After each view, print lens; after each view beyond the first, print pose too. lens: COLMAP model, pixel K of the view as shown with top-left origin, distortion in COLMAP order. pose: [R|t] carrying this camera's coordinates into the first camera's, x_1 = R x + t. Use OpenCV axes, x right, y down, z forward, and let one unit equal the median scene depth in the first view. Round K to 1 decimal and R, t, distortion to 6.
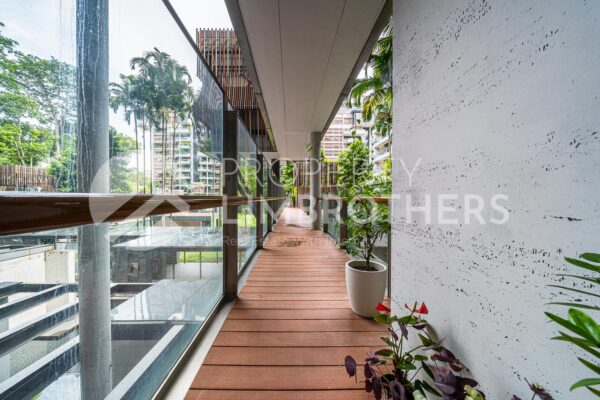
lens RADIAL K [[209.7, 0, 294.6], [0, 209.7, 201.1], [0, 0, 1]] dist [-0.000097, -0.000027]
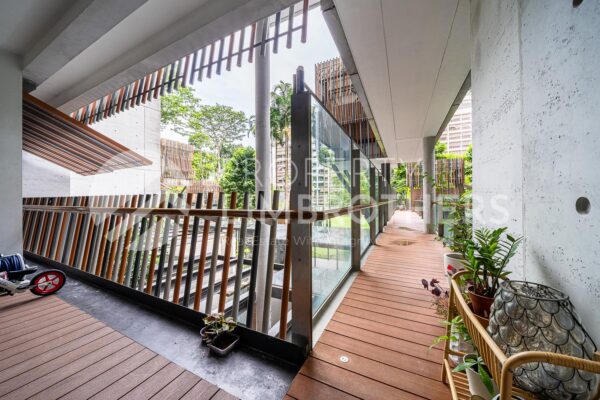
lens RADIAL K [[209.7, 0, 294.6], [0, 209.7, 201.1], [0, 0, 1]] dist [-0.000097, -0.000027]
pose [[0.878123, -0.006453, -0.478392, 0.010607], [0.002619, 0.999959, -0.008680, -0.008671], [0.478429, 0.006369, 0.878103, -0.148566]]
